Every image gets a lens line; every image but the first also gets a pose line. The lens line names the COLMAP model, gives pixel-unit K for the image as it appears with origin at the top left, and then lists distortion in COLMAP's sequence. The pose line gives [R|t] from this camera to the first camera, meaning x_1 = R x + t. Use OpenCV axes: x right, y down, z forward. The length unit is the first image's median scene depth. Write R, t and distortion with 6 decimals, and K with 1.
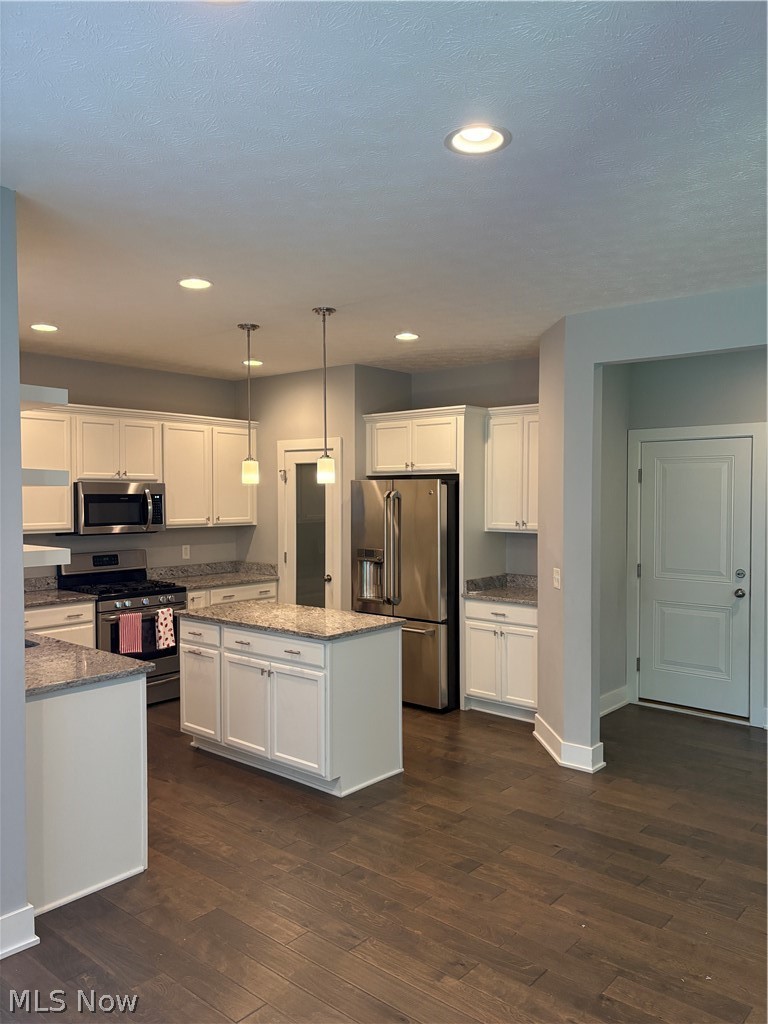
lens RADIAL K [[773.8, 0, 389.5], [0, 773.8, 513.3], [0, 0, 1]] dist [0.018512, -0.019958]
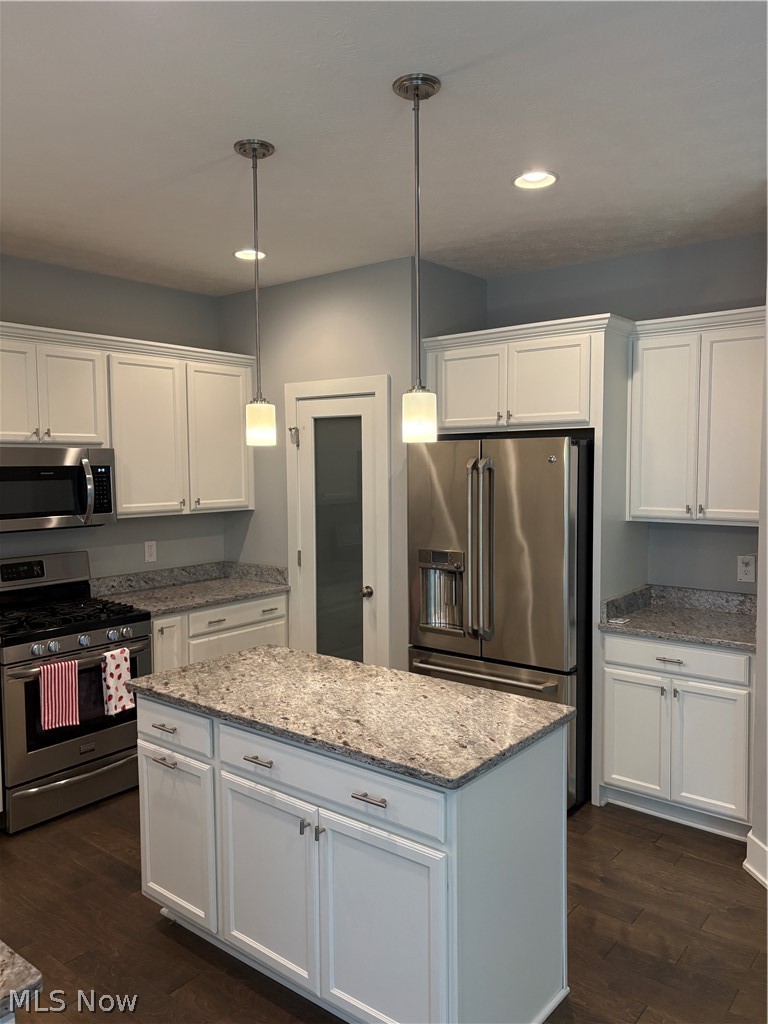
lens RADIAL K [[773.8, 0, 376.8], [0, 773.8, 511.3], [0, 0, 1]] dist [0.018512, -0.019958]
pose [[0.999780, -0.009936, 0.018484, -0.092225], [0.009167, 0.999106, 0.041258, -0.012325], [-0.018877, -0.041079, 0.998978, 0.382785]]
